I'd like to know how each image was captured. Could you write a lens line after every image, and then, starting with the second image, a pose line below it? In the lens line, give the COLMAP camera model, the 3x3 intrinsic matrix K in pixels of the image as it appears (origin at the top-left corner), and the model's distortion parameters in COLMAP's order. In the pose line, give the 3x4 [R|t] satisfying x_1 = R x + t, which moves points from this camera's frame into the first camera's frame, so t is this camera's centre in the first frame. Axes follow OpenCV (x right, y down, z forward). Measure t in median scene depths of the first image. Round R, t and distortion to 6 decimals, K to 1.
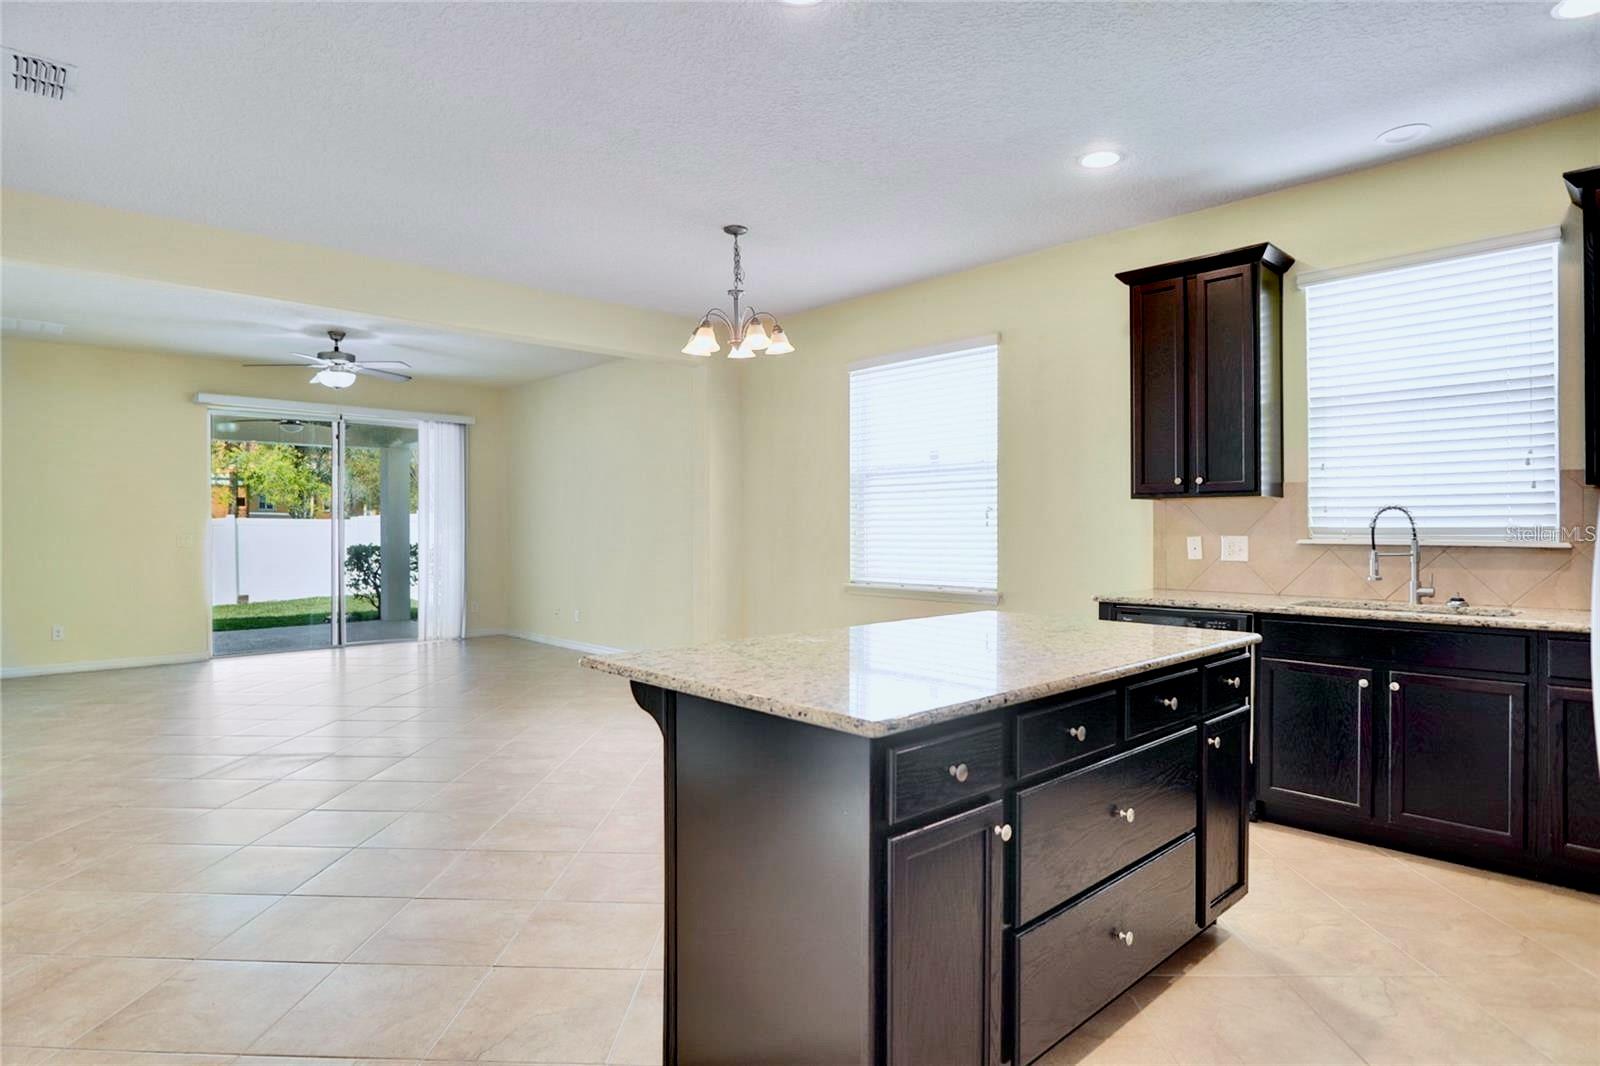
lens RADIAL K [[891.7, 0, 802.4], [0, 891.7, 522.9], [0, 0, 1]] dist [-0.032306, 0.007701]
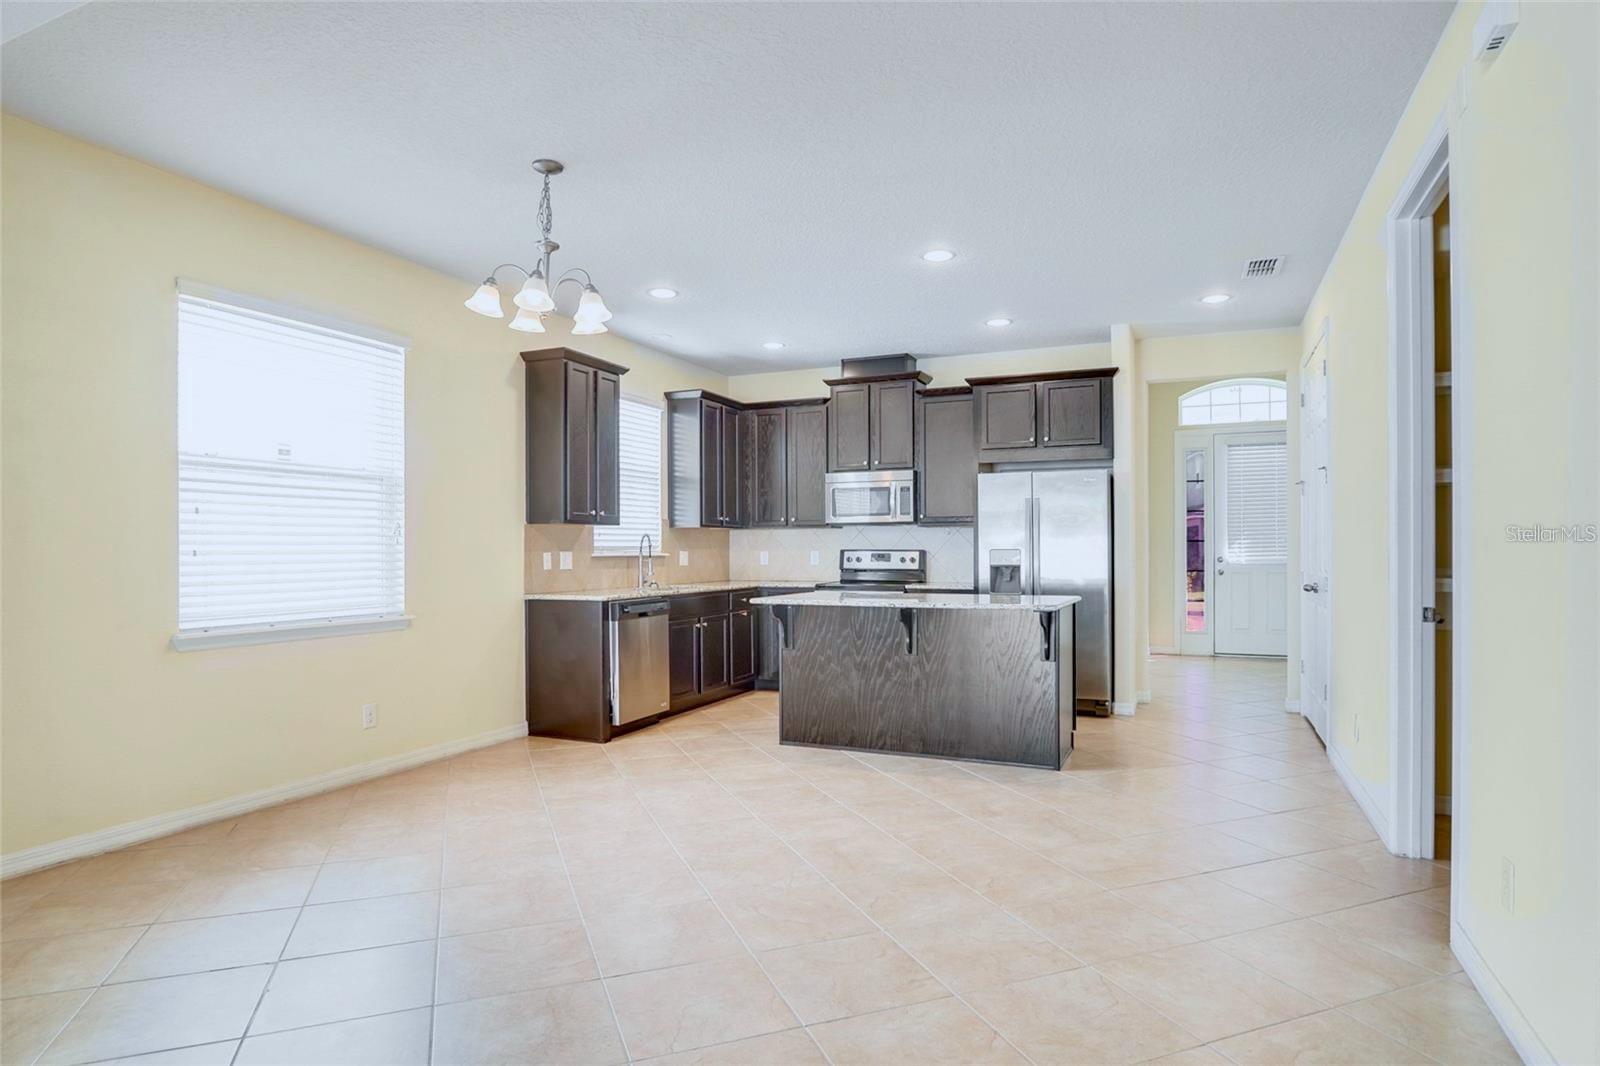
lens RADIAL K [[891.7, 0, 795.9], [0, 891.7, 560.0], [0, 0, 1]] dist [-0.032306, 0.007701]
pose [[-0.383641, -0.008610, 0.923442, -1.140418], [-0.001063, 0.999960, 0.008881, 0.017301], [-0.923482, 0.002425, -0.383635, 1.407608]]
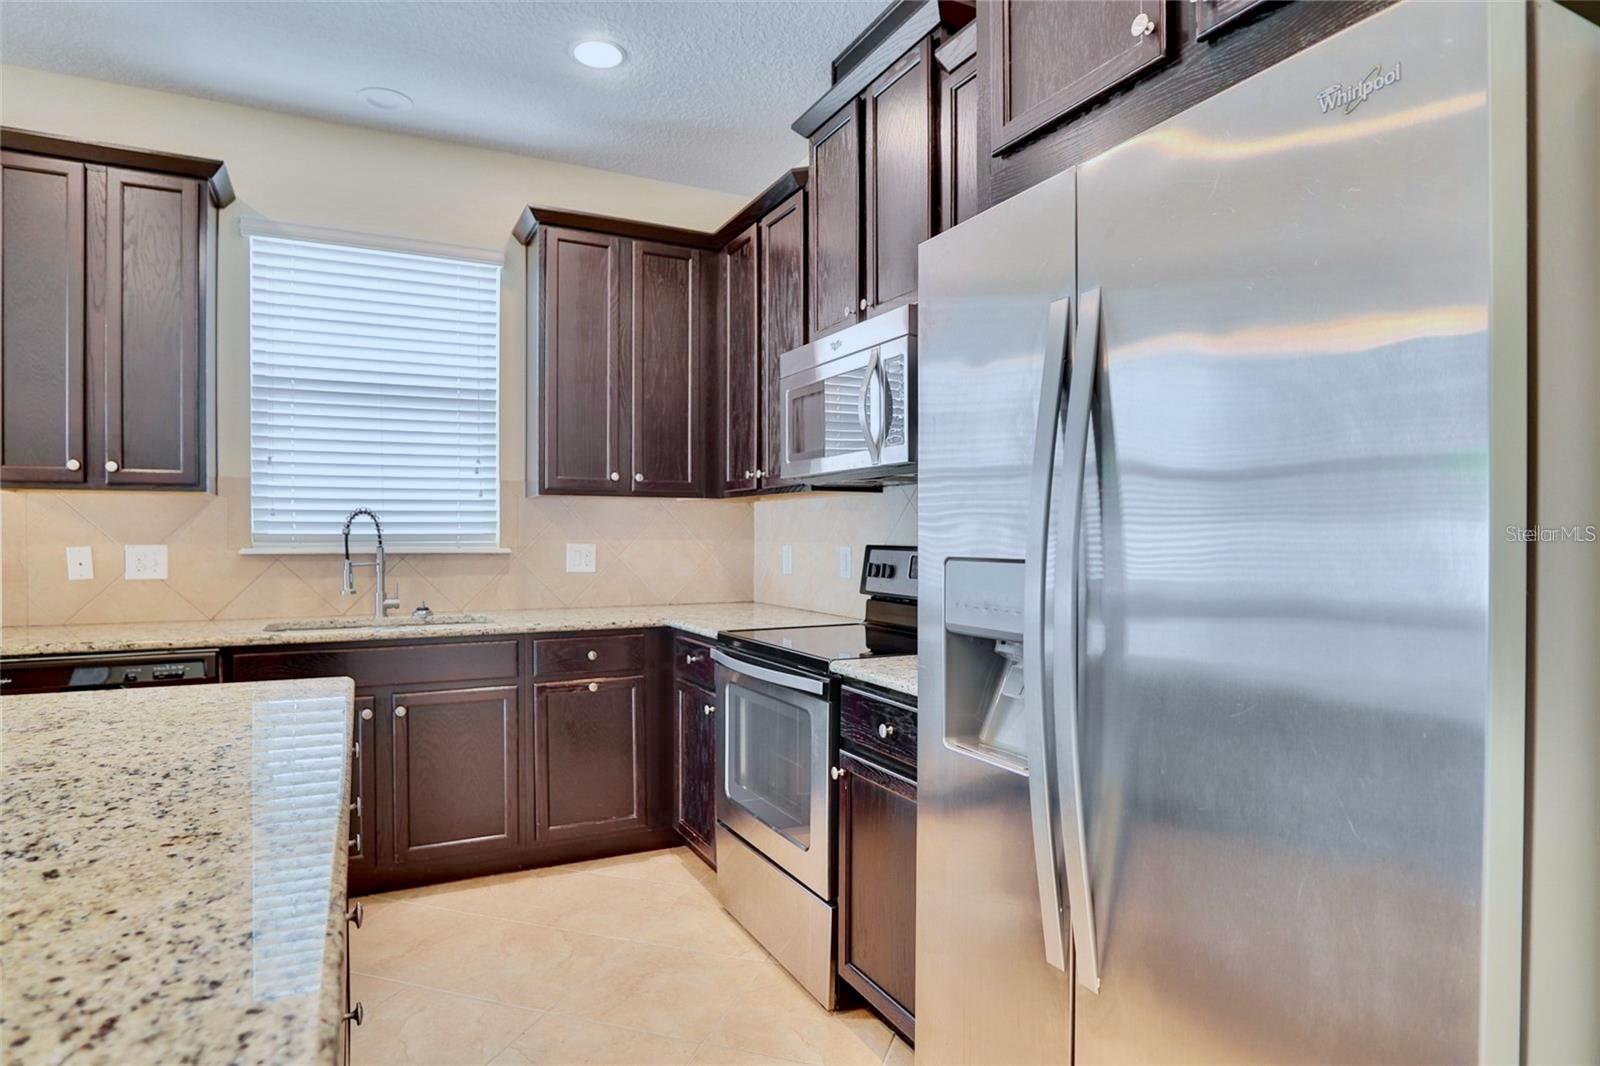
lens RADIAL K [[891.7, 0, 792.0], [0, 891.7, 548.3], [0, 0, 1]] dist [-0.032306, 0.007701]
pose [[0.289478, -0.015093, 0.957066, -0.065725], [-0.007431, 0.999810, 0.018015, 0.000150], [-0.957156, -0.012327, 0.289310, 0.317536]]
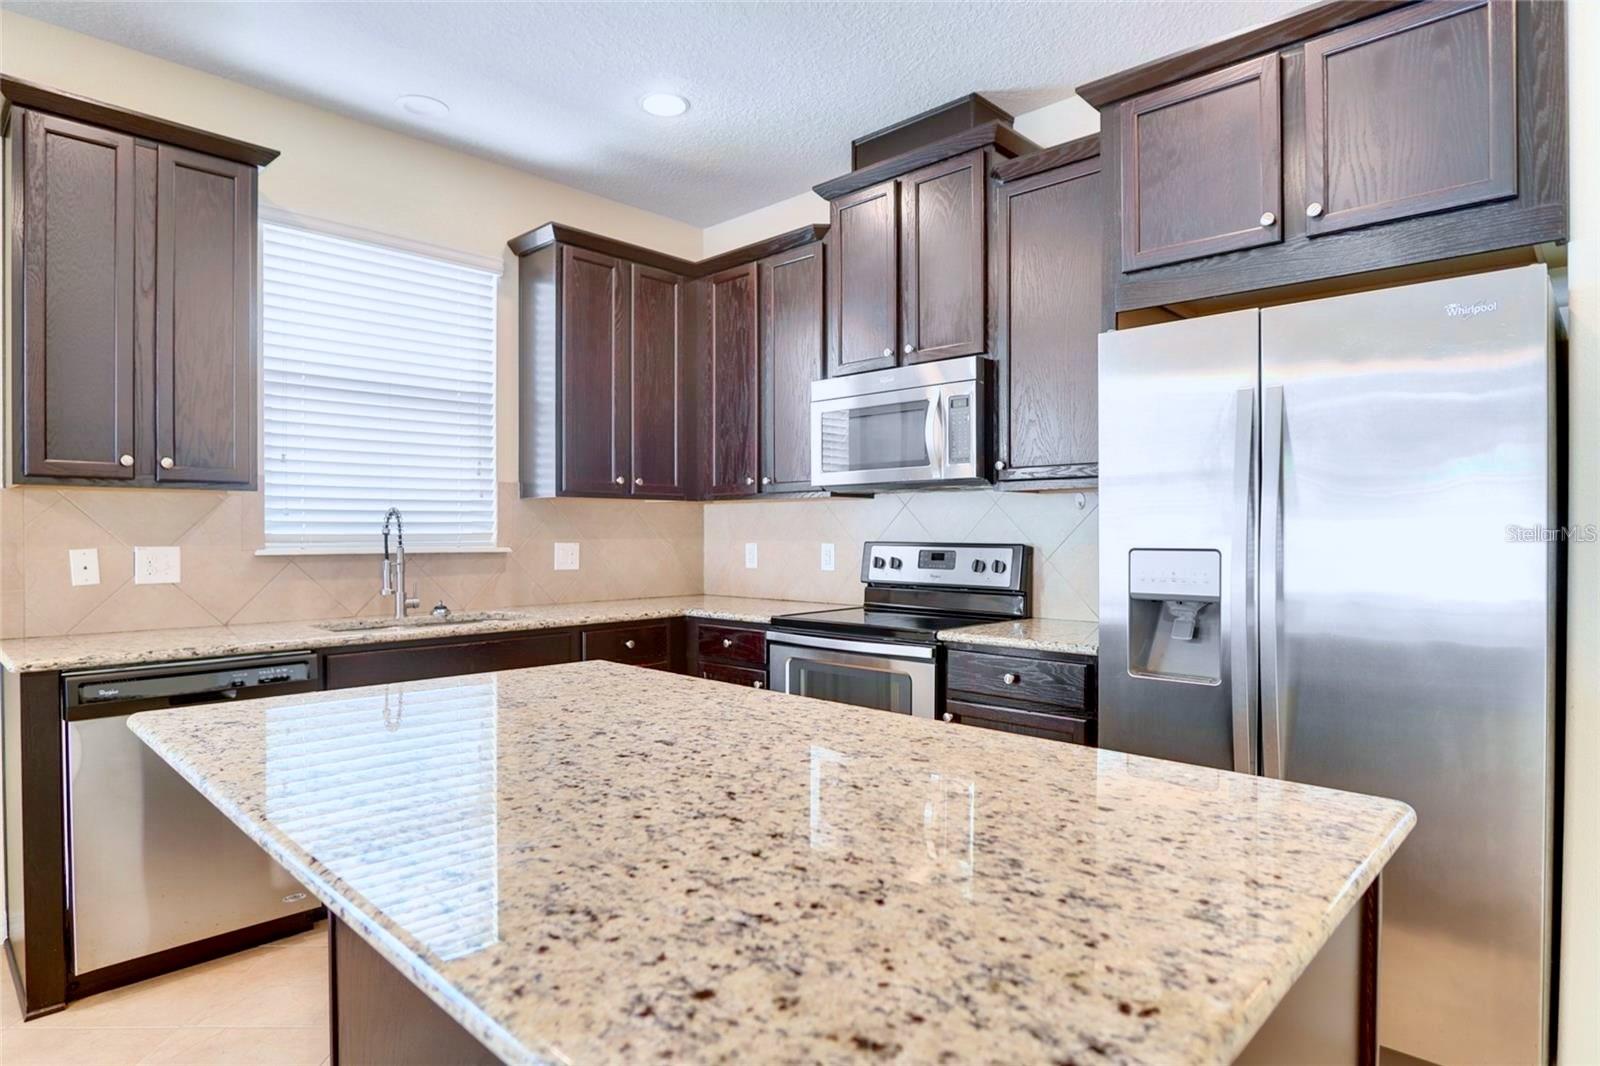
lens RADIAL K [[891.7, 0, 790.5], [0, 891.7, 539.9], [0, 0, 1]] dist [-0.032306, 0.007701]
pose [[-0.046065, -0.008310, 0.998904, -0.249445], [-0.005042, 0.999955, 0.008087, 0.001718], [-0.998926, -0.004664, -0.046105, 0.630684]]
